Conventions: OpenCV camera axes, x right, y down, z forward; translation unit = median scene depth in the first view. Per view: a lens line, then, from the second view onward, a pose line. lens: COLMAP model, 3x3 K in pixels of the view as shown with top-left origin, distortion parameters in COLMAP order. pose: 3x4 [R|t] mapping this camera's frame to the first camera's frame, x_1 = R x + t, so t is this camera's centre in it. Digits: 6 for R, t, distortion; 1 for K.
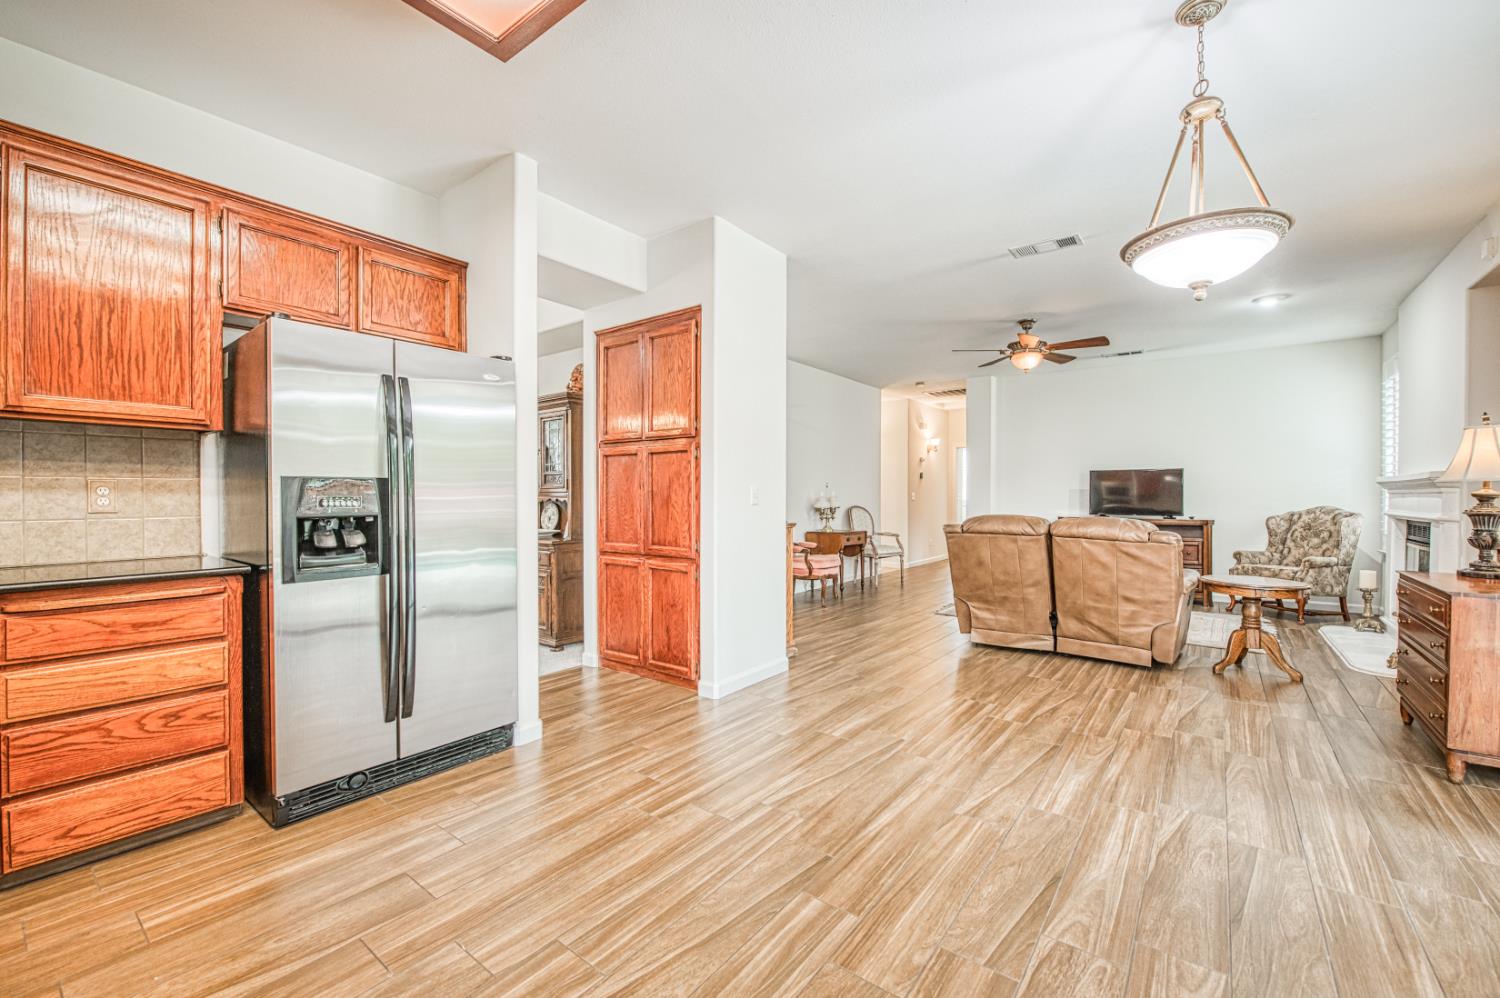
lens RADIAL K [[670.9, 0, 717.1], [0, 670.9, 501.1], [0, 0, 1]] dist [-0.014396, -0.000563]
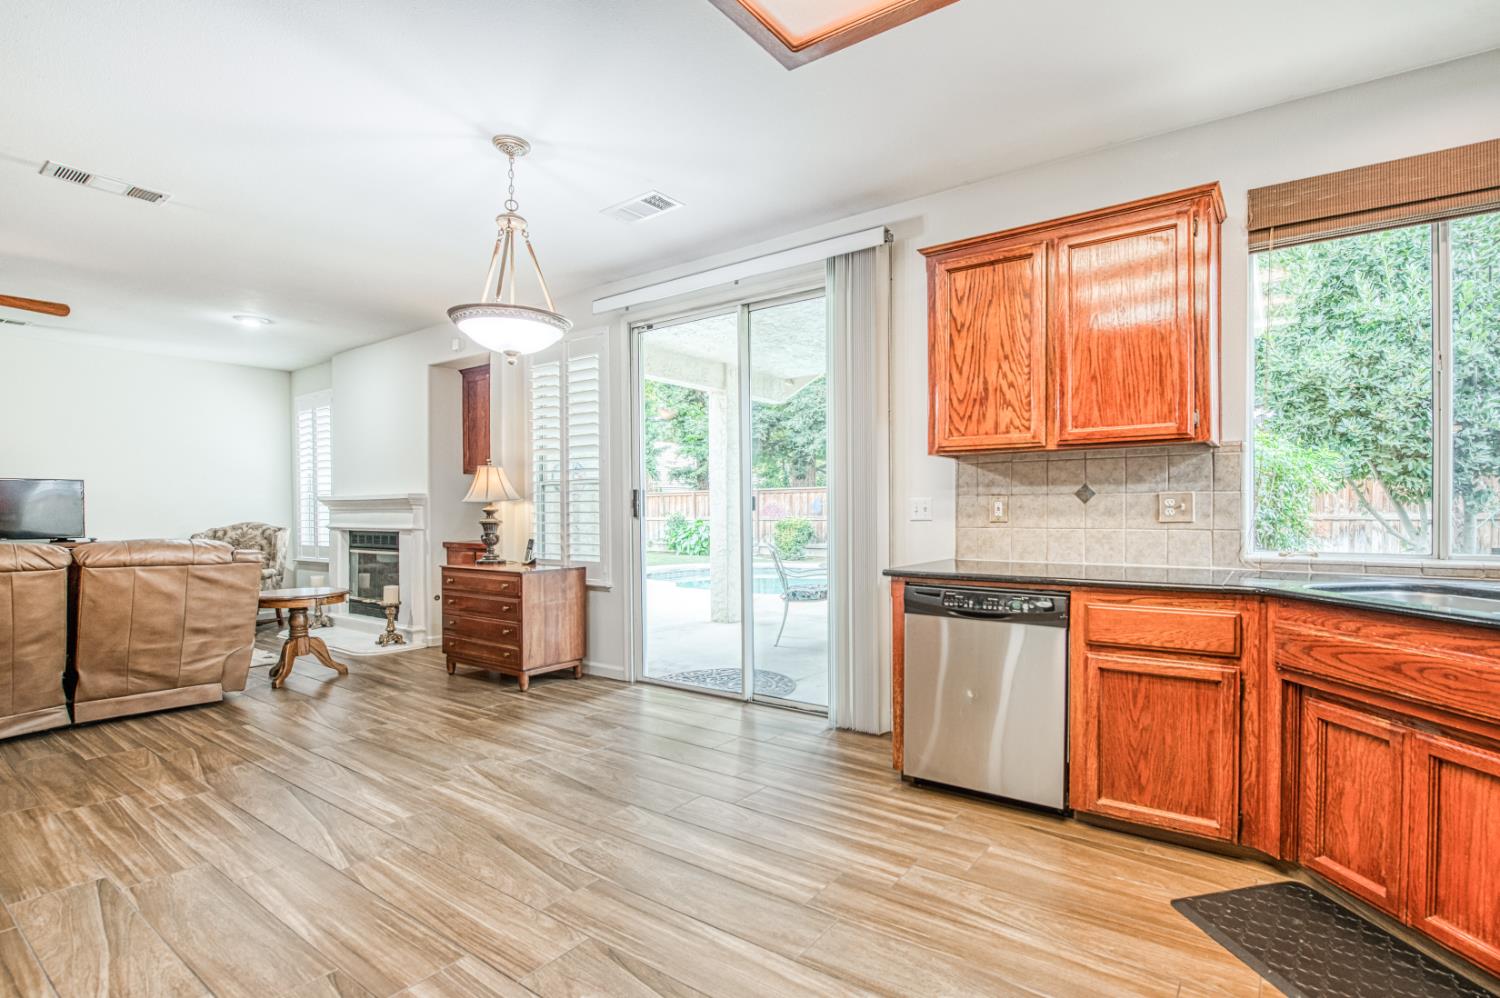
lens RADIAL K [[642.3, 0, 874.6], [0, 642.3, 517.2], [0, 0, 1]] dist [-0.016627, -0.000554]
pose [[-0.142225, -0.012599, 0.989754, -0.324157], [0.014552, 0.999784, 0.014818, -0.000907], [-0.989727, 0.016510, -0.142011, 0.235940]]
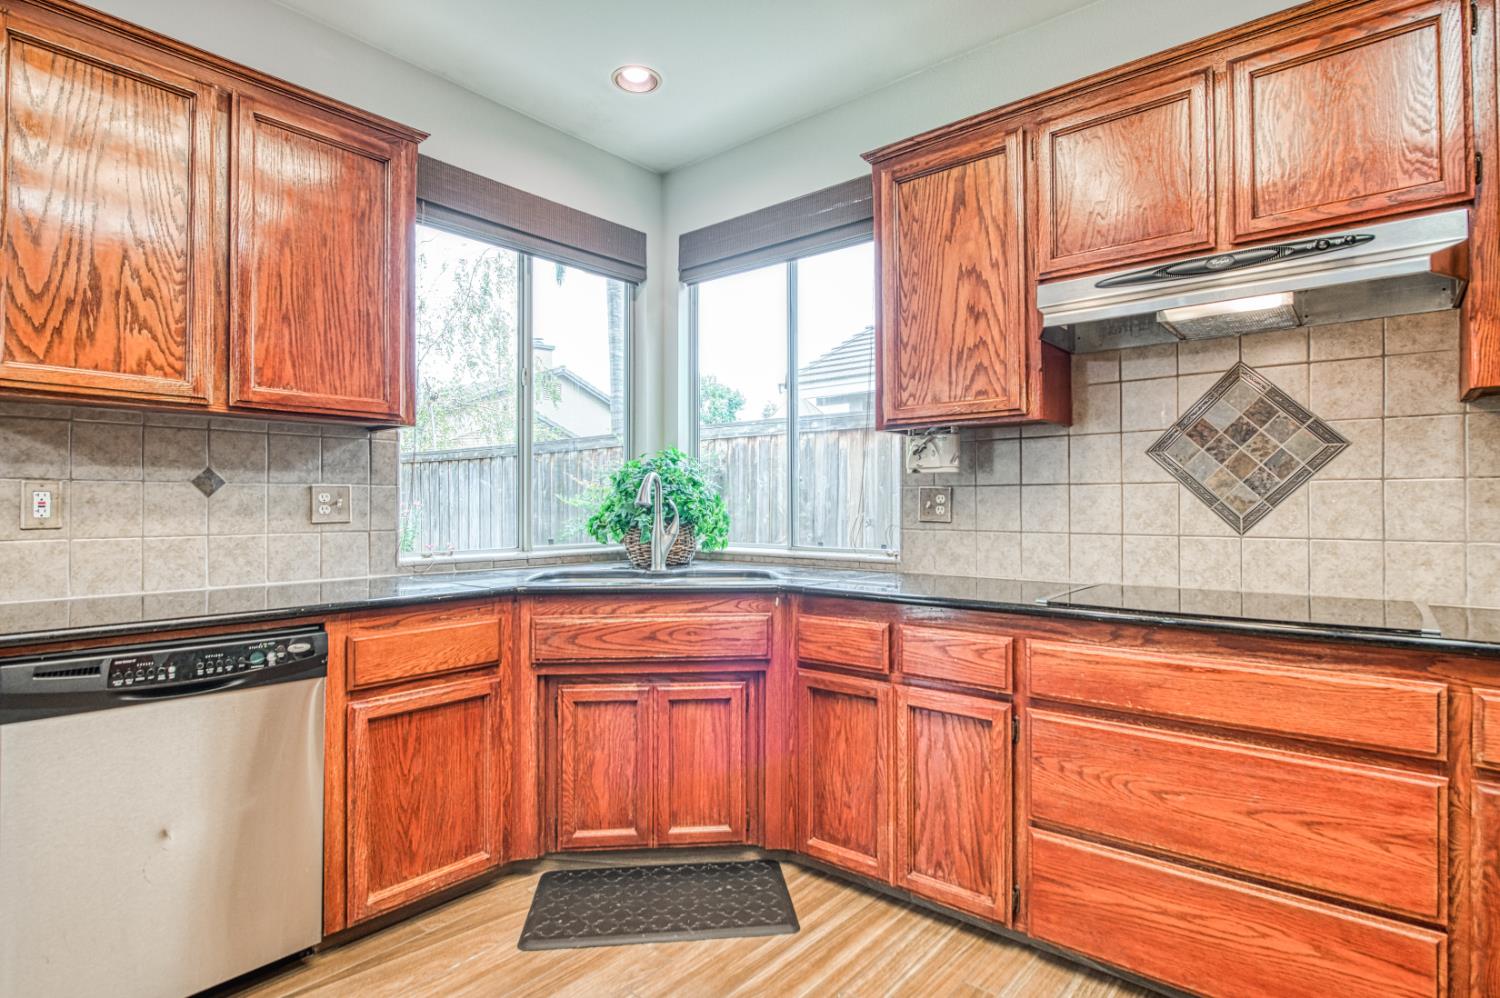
lens RADIAL K [[791.9, 0, 710.7], [0, 791.9, 499.3], [0, 0, 1]] dist [-0.013338, 0.000018]
pose [[-0.998705, 0.000972, 0.050857, -0.056289], [0.001088, 0.999997, 0.002265, -0.001473], [-0.050855, 0.002317, -0.998703, 0.454936]]
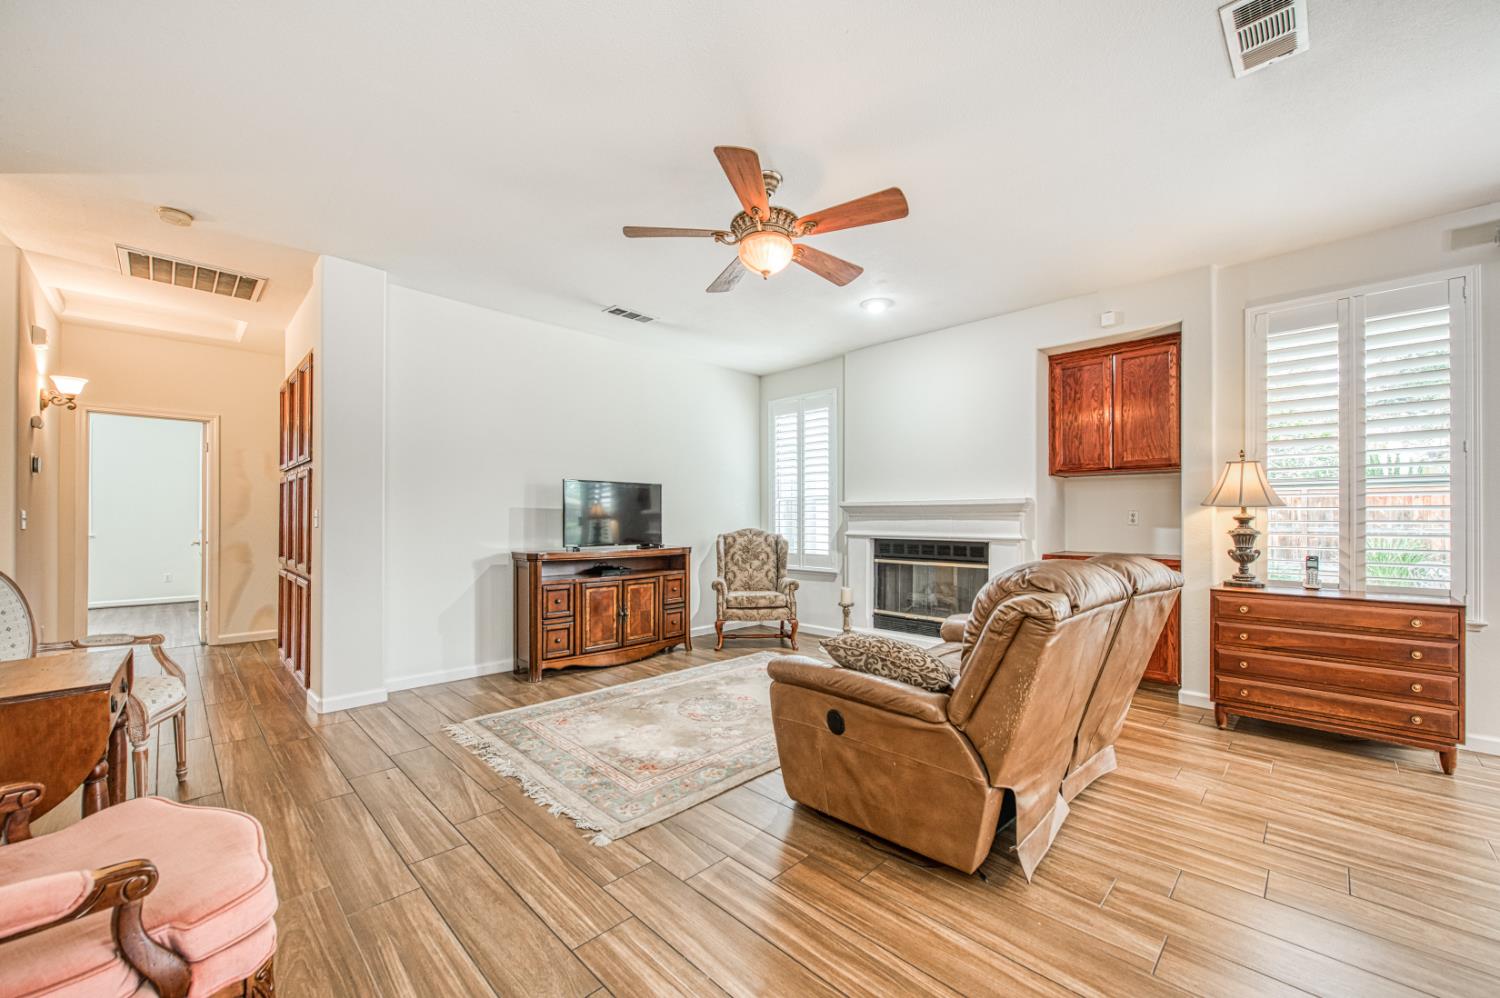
lens RADIAL K [[586.1, 0, 780.7], [0, 586.1, 519.5], [0, 0, 1]] dist [-0.010365, -0.000052]
pose [[0.089792, -0.001706, 0.995959, 0.024292], [0.007963, 0.999968, 0.000995, -0.009875], [-0.995929, 0.007842, 0.089802, 1.292031]]
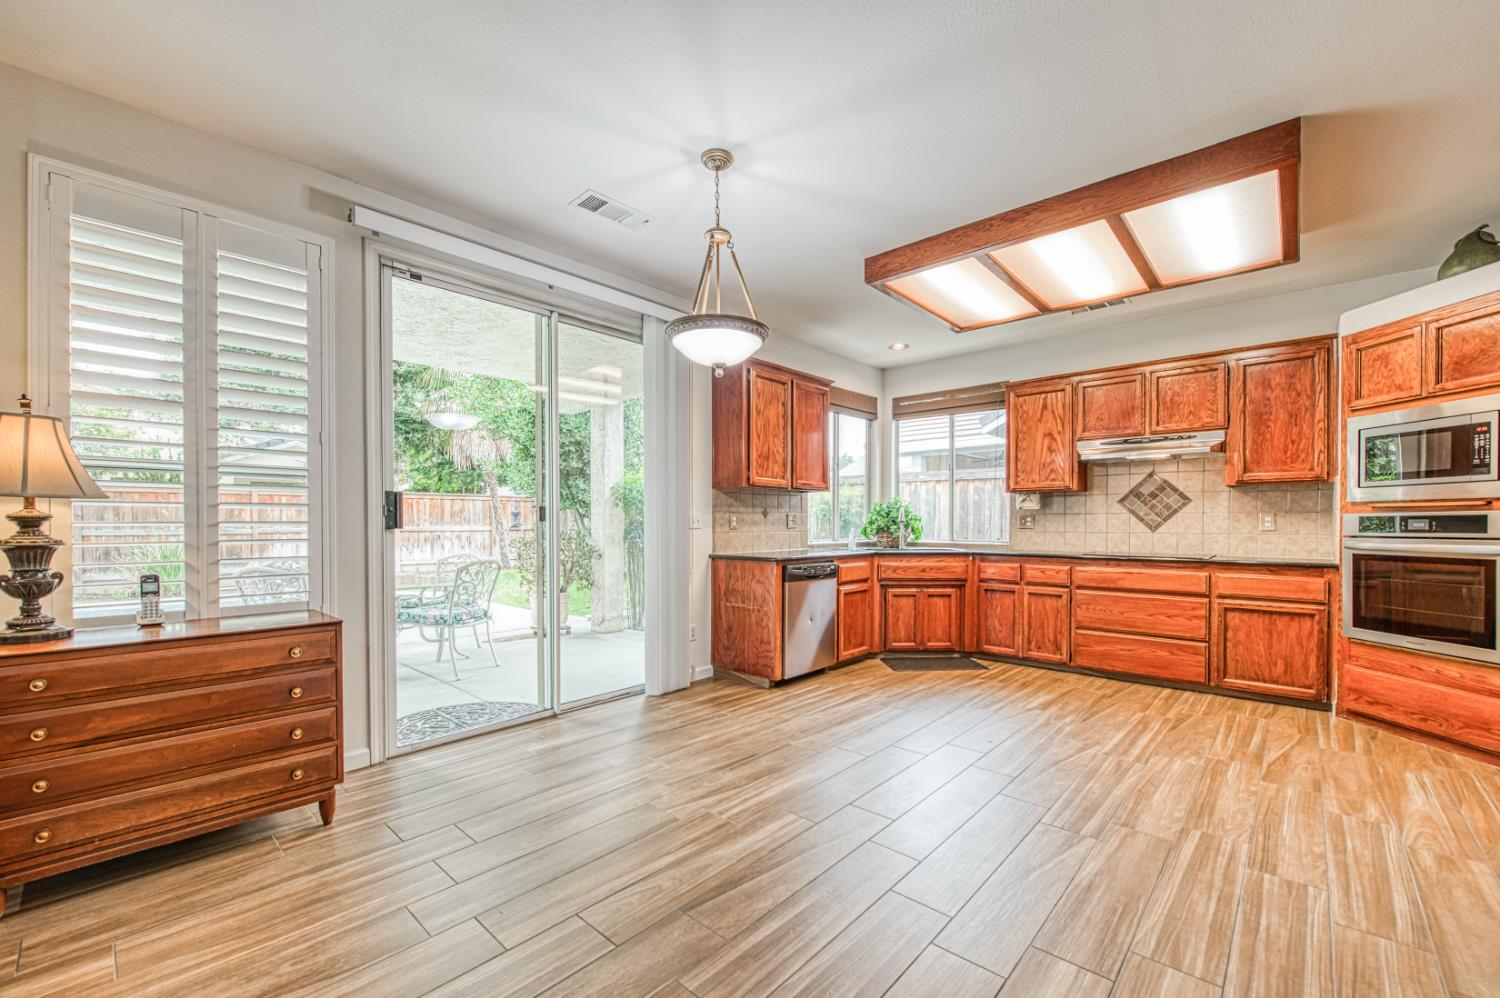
lens RADIAL K [[607.0, 0, 711.5], [0, 607.0, 530.1], [0, 0, 1]] dist [0.000109, -0.005023]
pose [[-0.993350, -0.002831, 0.115102, 0.303614], [-0.000125, 0.999724, 0.023508, -0.007191], [-0.115137, 0.023337, -0.993075, 1.129419]]
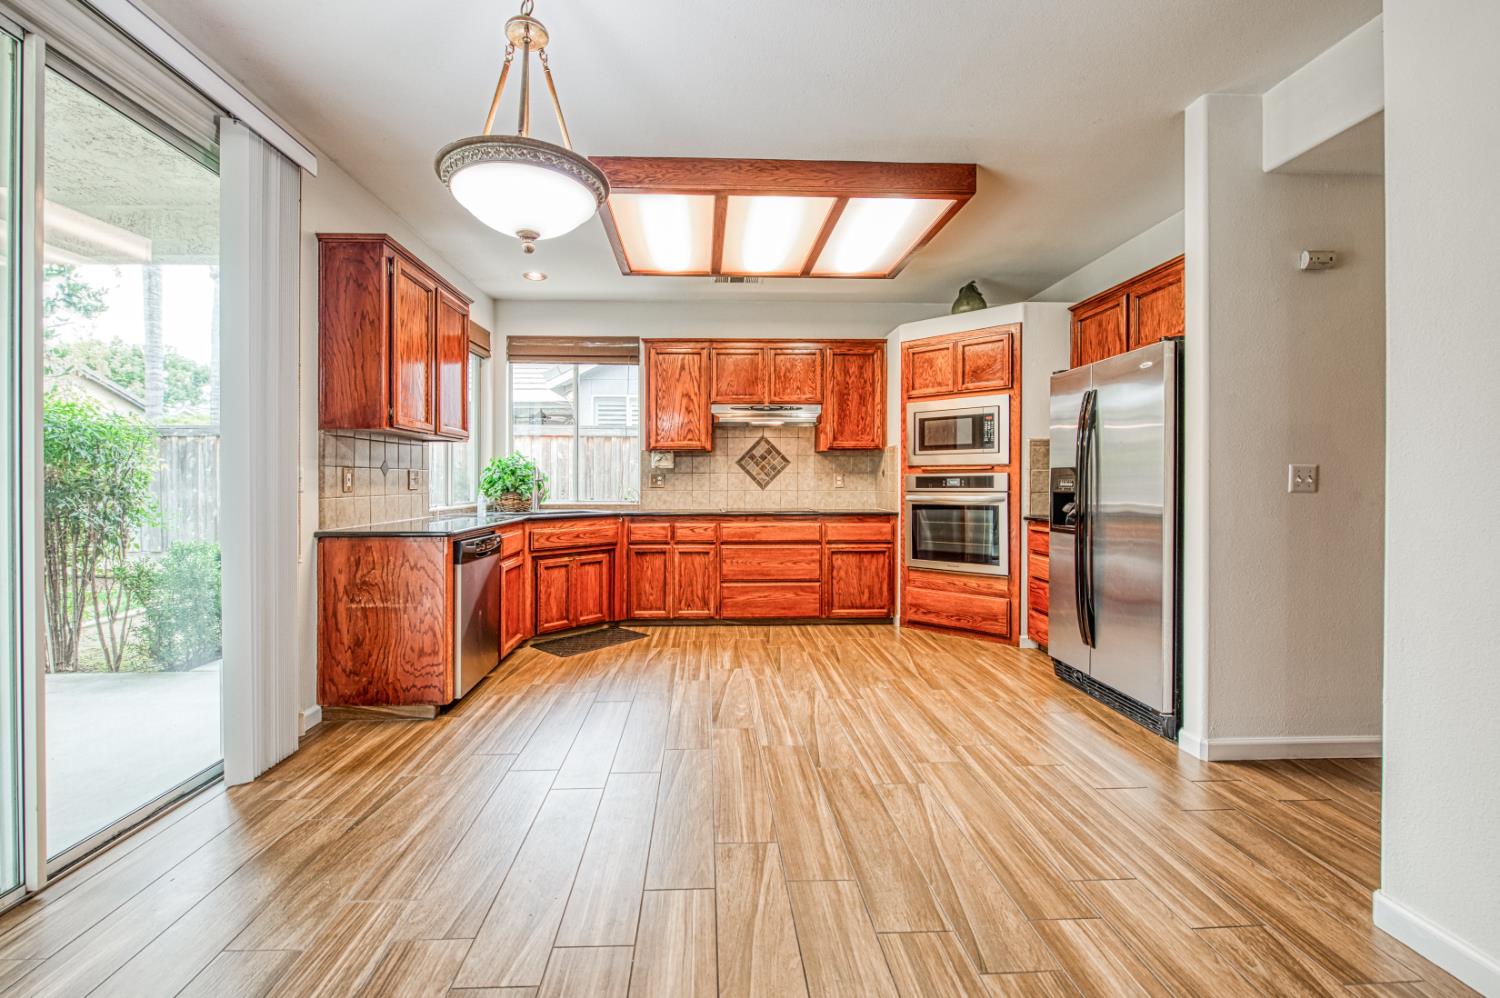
lens RADIAL K [[639.6, 0, 730.8], [0, 639.6, 484.3], [0, 0, 1]] dist [-0.010935, -0.000203]
pose [[-0.773249, 0.003097, -0.634095, 0.528455], [-0.006132, 0.999905, 0.012360, -0.004518], [0.634073, 0.013446, -0.773157, 0.913393]]
